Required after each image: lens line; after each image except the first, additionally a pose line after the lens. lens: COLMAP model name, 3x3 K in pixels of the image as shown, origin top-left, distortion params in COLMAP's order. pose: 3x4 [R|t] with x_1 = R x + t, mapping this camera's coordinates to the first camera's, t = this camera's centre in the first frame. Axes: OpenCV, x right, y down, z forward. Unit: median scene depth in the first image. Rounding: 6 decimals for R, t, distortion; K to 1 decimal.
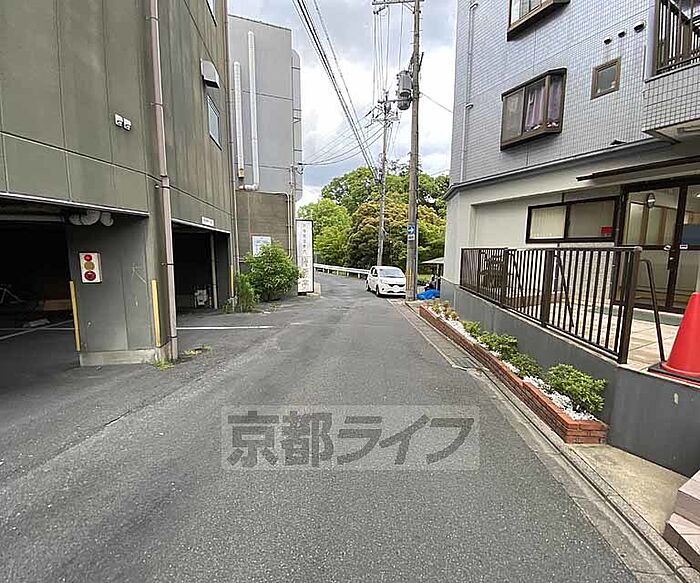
lens RADIAL K [[321.2, 0, 350.5], [0, 321.2, 291.2], [0, 0, 1]] dist [0.015607, -0.018349]
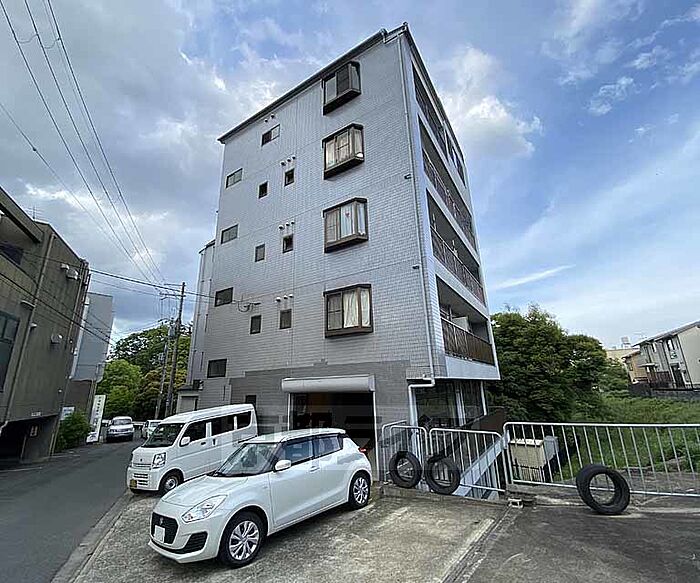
lens RADIAL K [[321.2, 0, 350.5], [0, 321.2, 291.2], [0, 0, 1]] dist [0.015607, -0.018349]
pose [[0.855694, 0.110261, 0.505599, 0.054965], [0.106980, 0.918238, -0.381306, 0.056016], [-0.506303, 0.380371, 0.773935, -1.025301]]
